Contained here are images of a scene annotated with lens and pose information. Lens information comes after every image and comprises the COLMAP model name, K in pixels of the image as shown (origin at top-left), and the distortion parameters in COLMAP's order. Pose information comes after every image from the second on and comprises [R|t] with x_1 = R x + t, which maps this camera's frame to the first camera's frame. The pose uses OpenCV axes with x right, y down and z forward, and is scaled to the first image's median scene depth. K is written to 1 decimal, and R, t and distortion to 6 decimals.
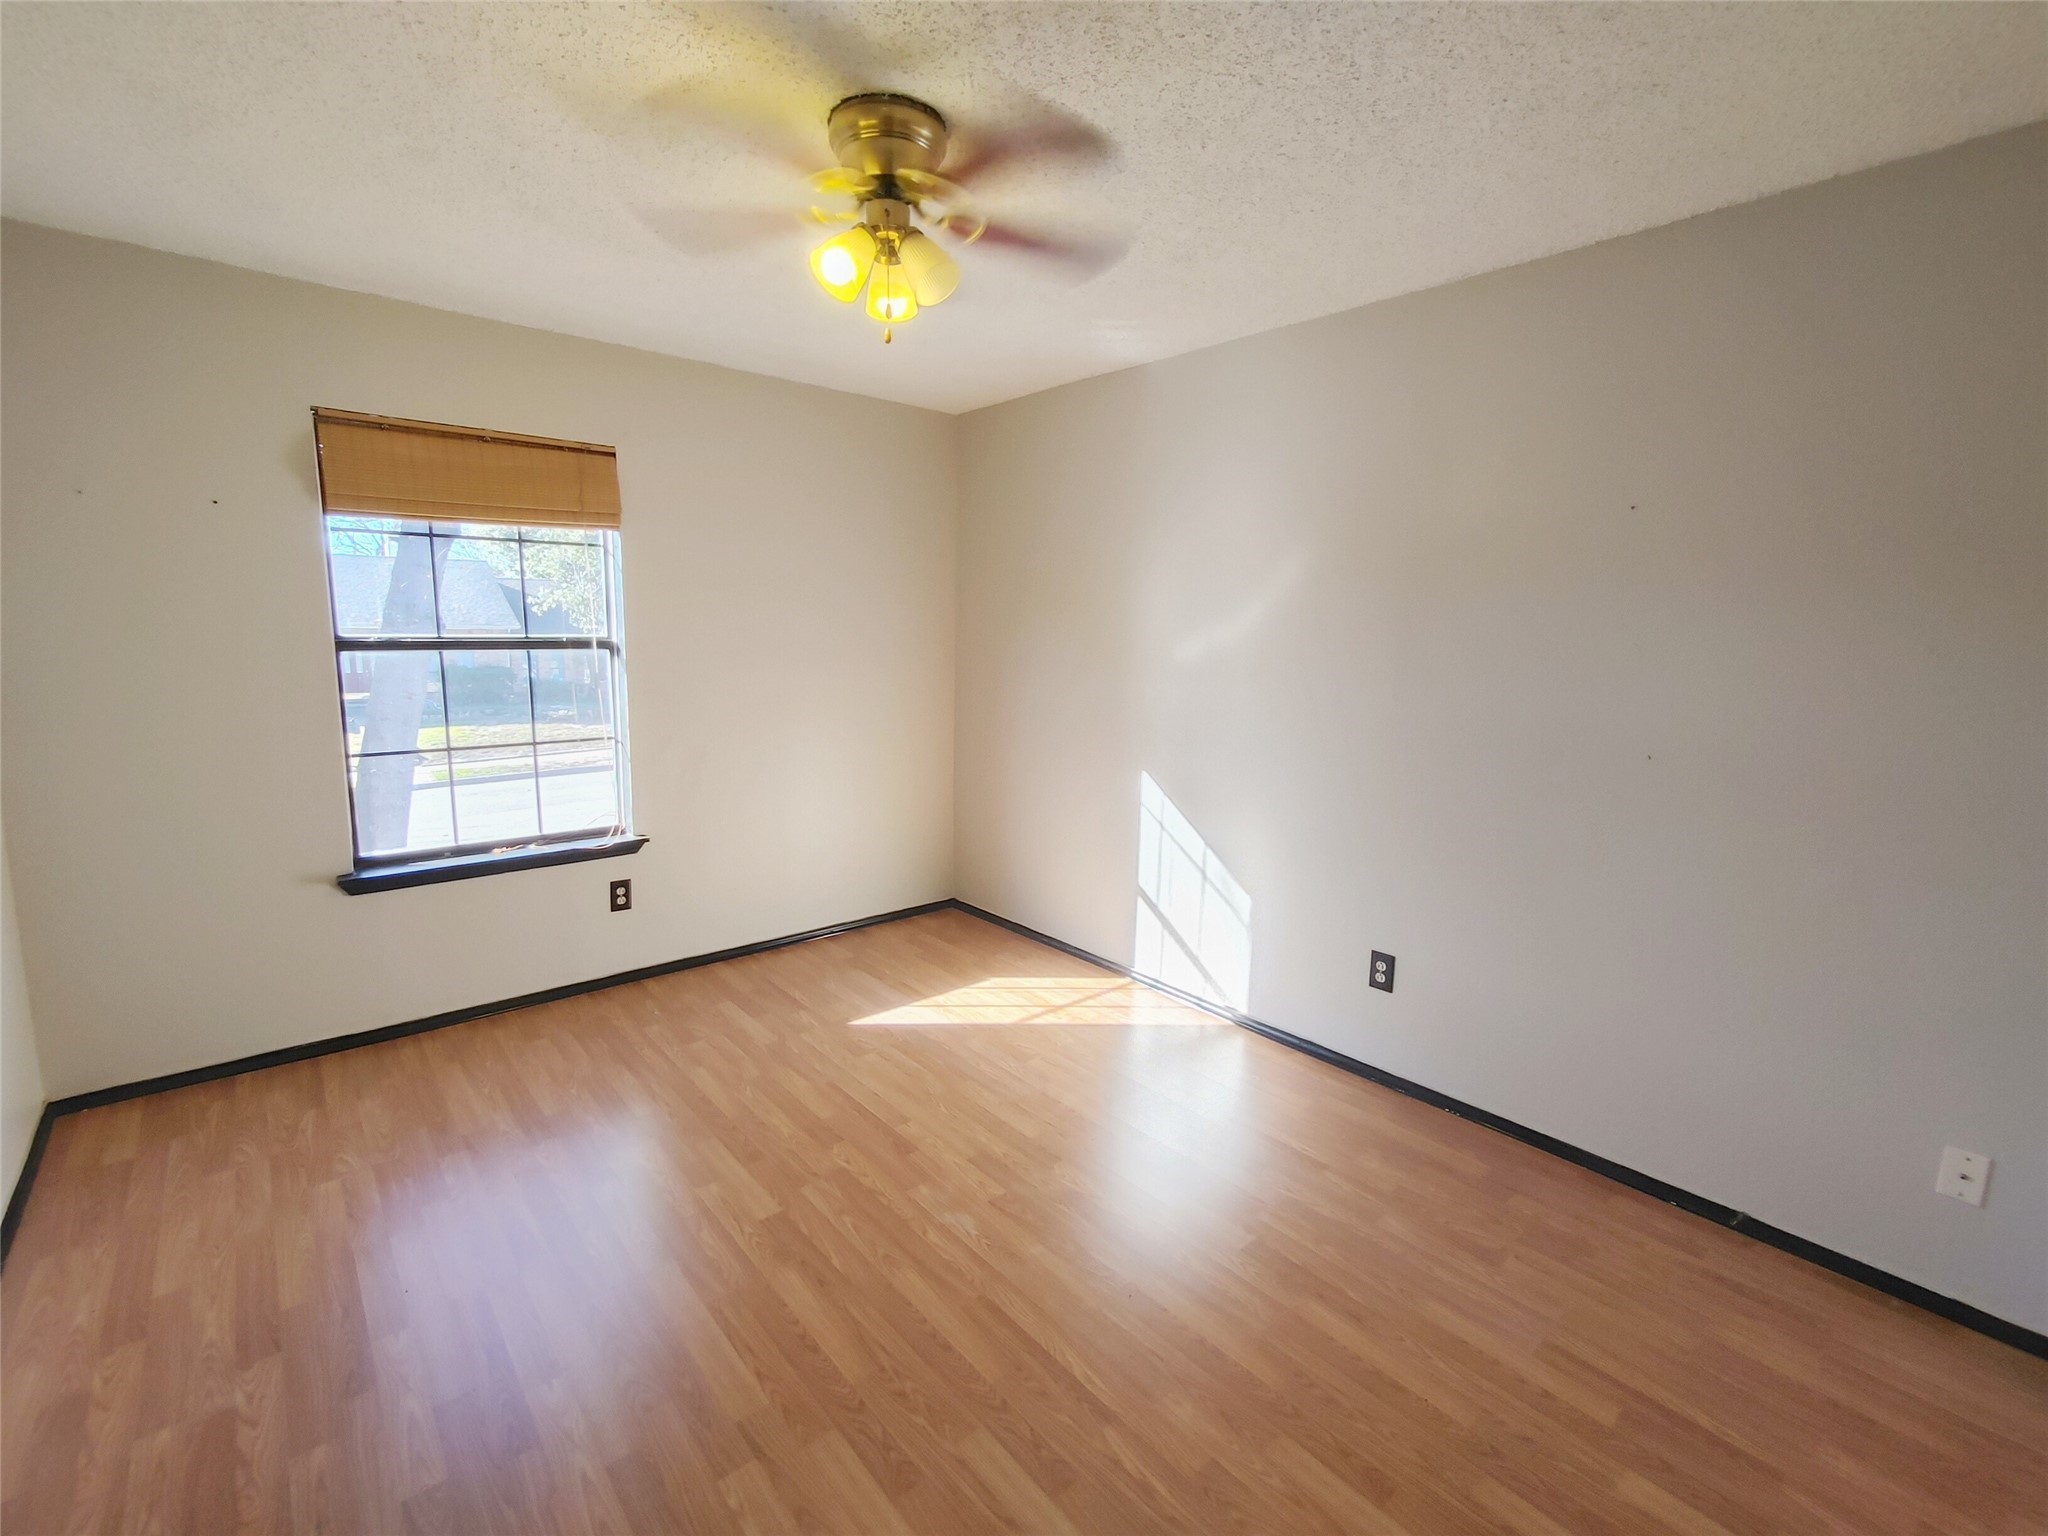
lens RADIAL K [[905.4, 0, 1022.5], [0, 905.4, 772.3], [0, 0, 1]] dist [0.015593, -0.000061]
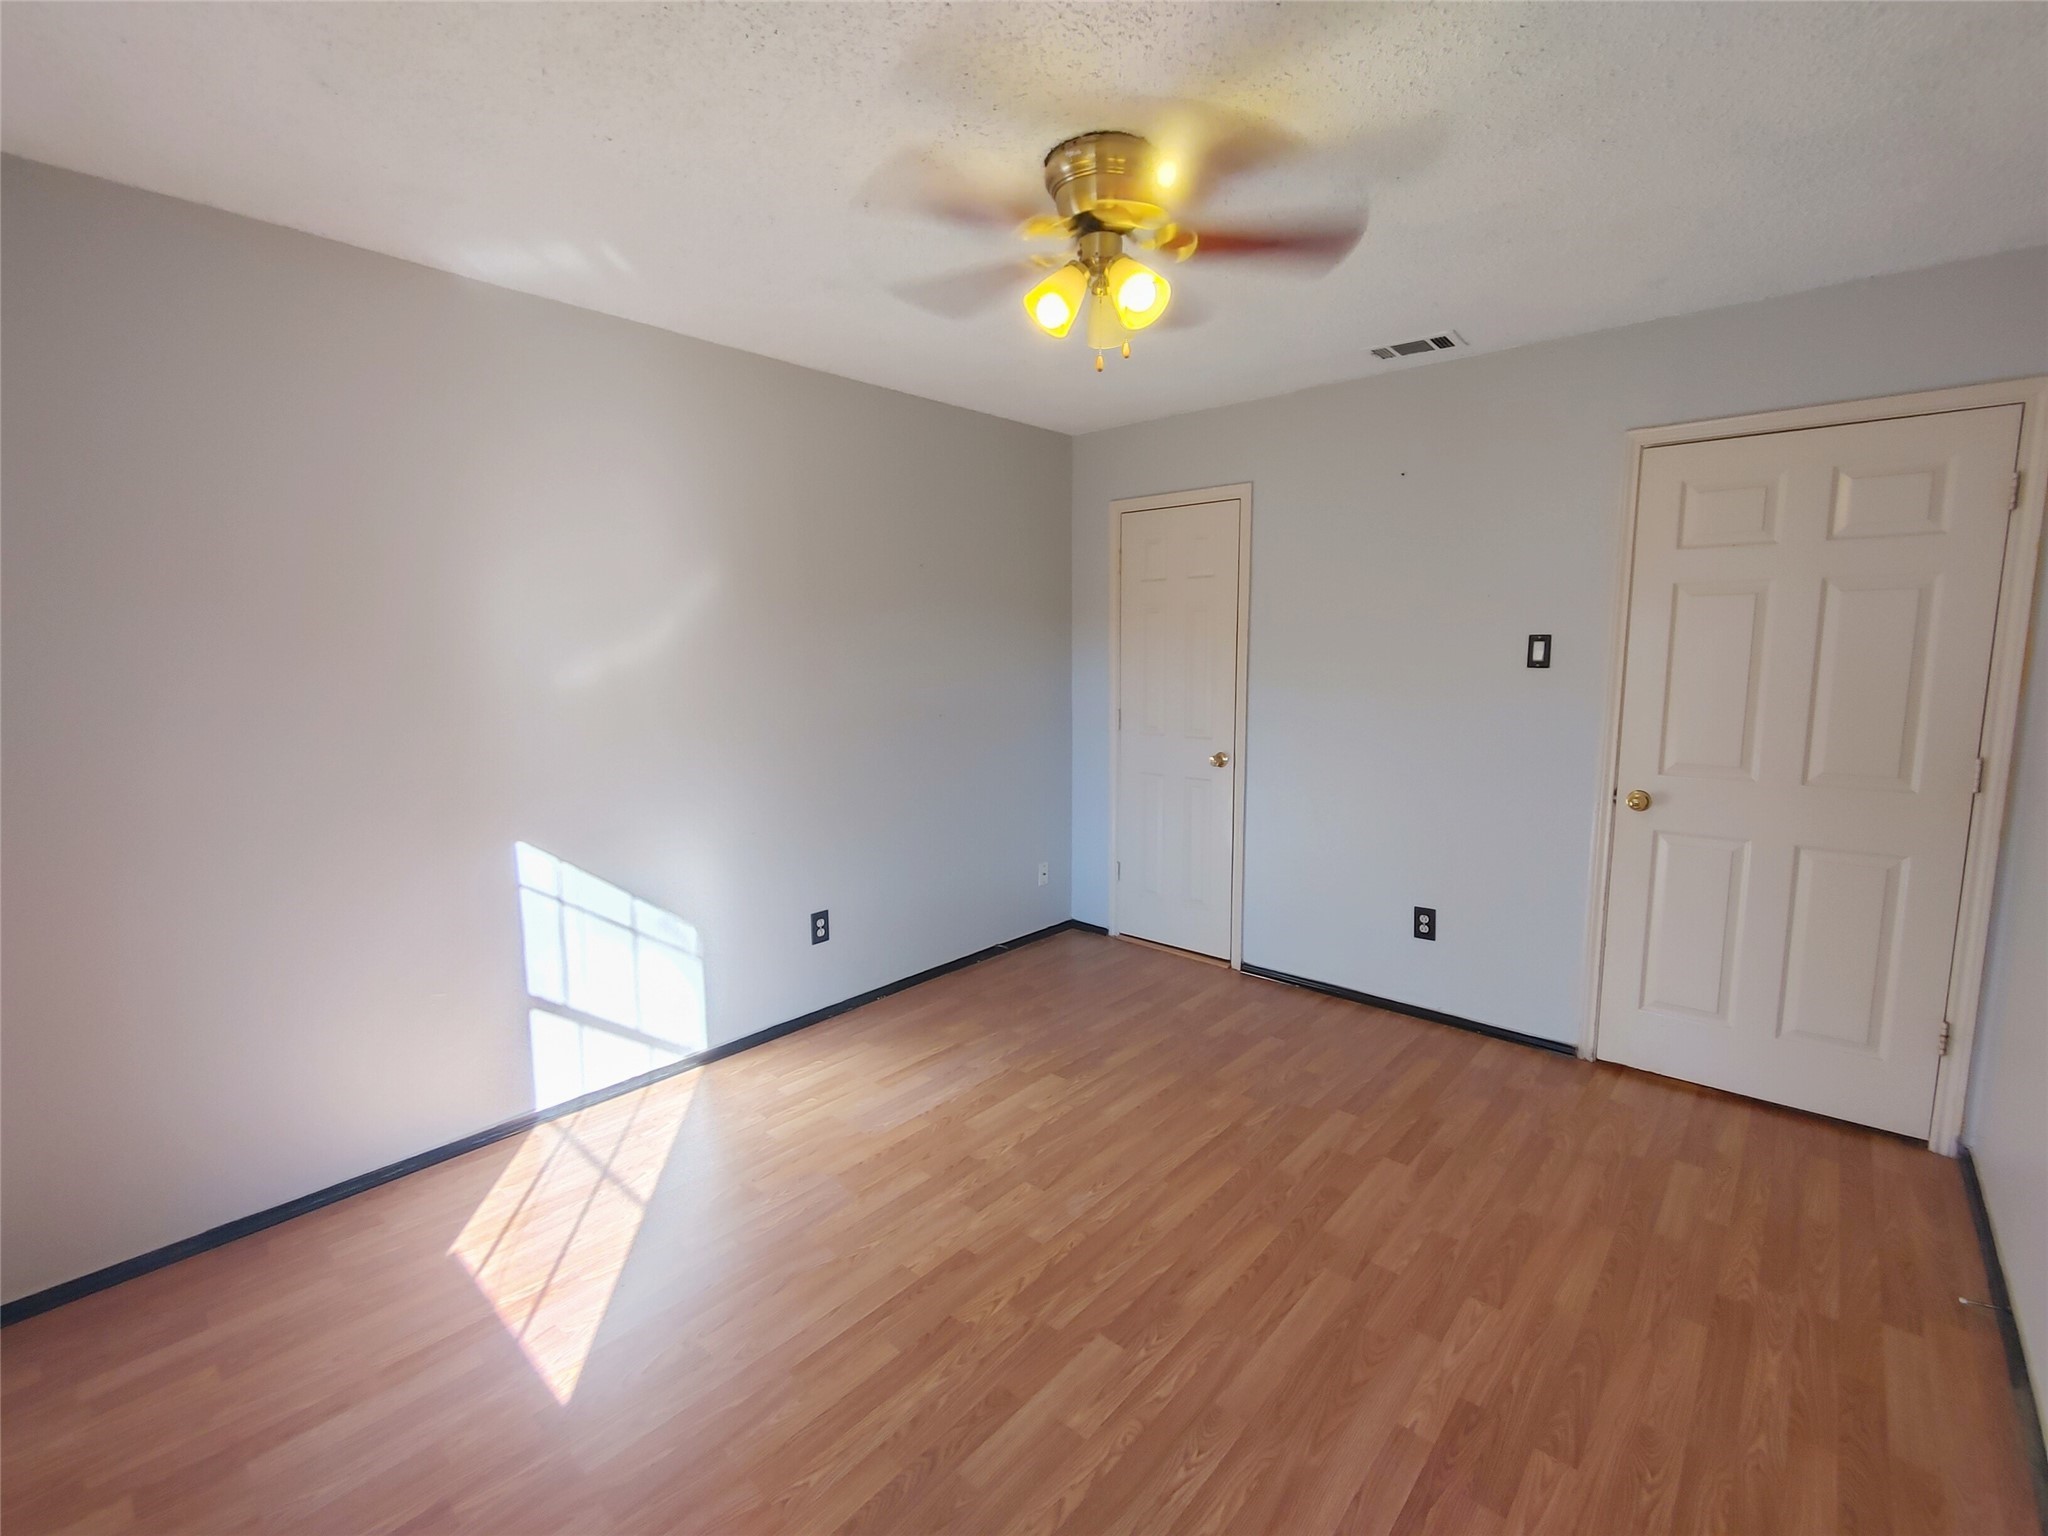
lens RADIAL K [[905.4, 0, 1023.1], [0, 905.4, 760.4], [0, 0, 1]] dist [0.015593, -0.000061]
pose [[-0.130760, -0.143035, 0.981042, -0.858789], [0.158137, 0.973860, 0.163065, -0.163064], [-0.978721, 0.176461, -0.104723, 0.900718]]
